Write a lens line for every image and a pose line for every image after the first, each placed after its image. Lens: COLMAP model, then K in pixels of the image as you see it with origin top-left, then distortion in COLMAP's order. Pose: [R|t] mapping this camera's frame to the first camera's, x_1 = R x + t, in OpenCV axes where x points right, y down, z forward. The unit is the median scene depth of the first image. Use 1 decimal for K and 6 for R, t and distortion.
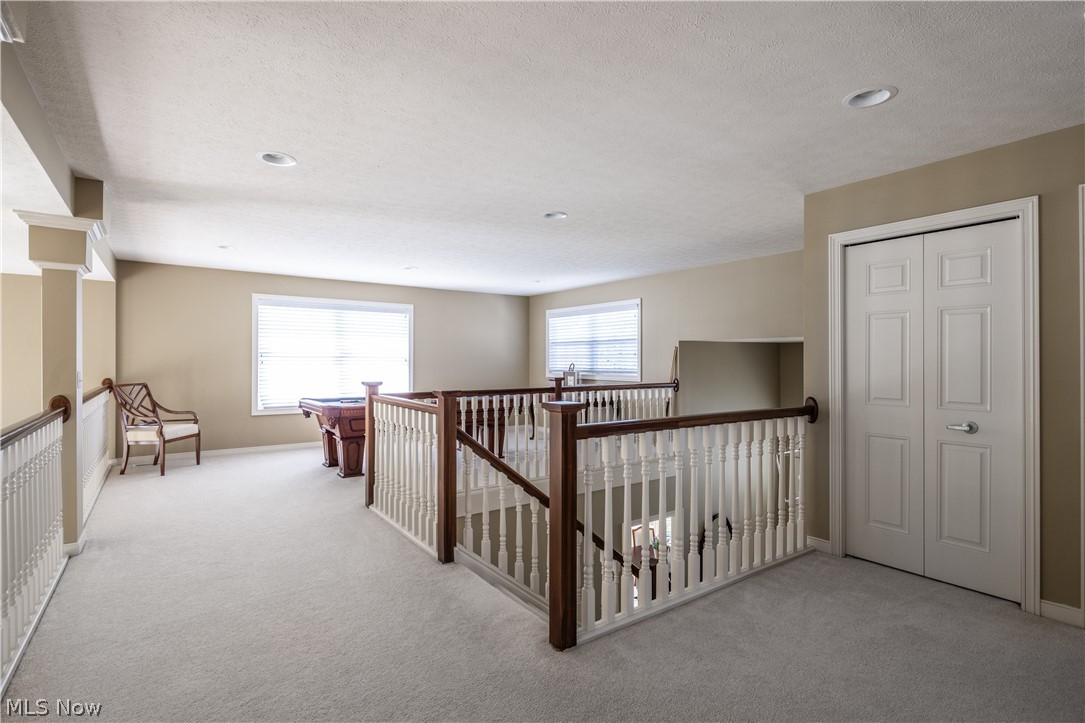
lens RADIAL K [[526.5, 0, 541.6], [0, 526.5, 362.2], [0, 0, 1]] dist [-0.003218, -0.000789]
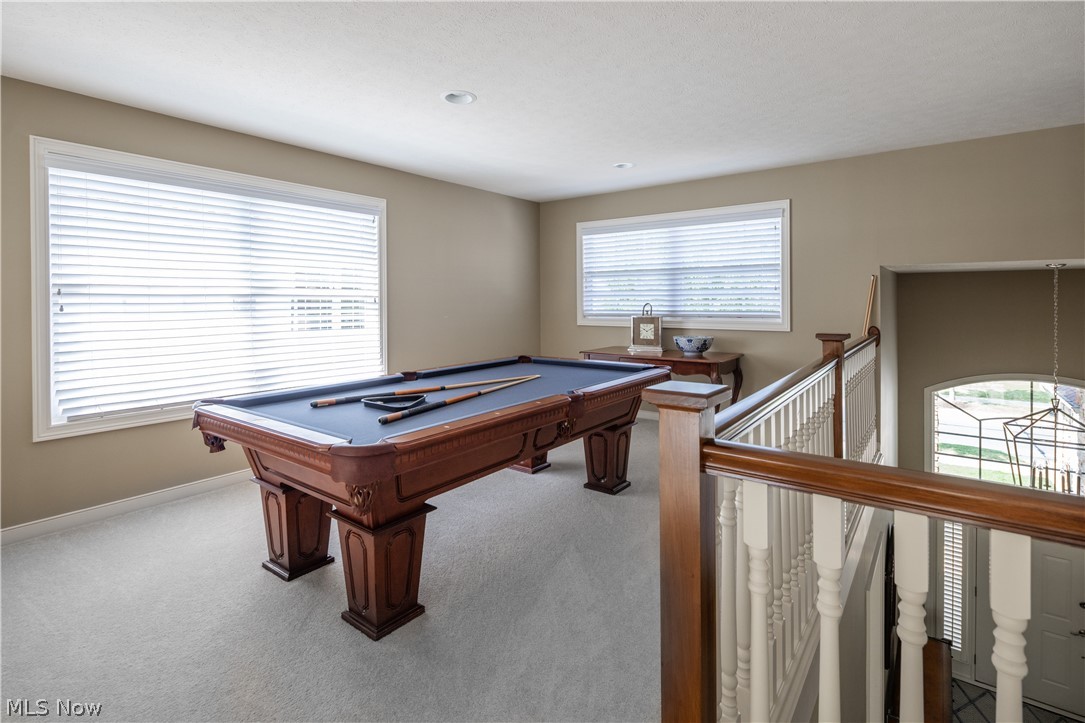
lens RADIAL K [[526.5, 0, 542.2], [0, 526.5, 305.8], [0, 0, 1]] dist [-0.003218, -0.000789]
pose [[0.955555, -0.010183, 0.294638, -0.256106], [0.007200, 0.999911, 0.011207, -0.003395], [-0.294726, -0.008588, 0.955543, 0.435200]]
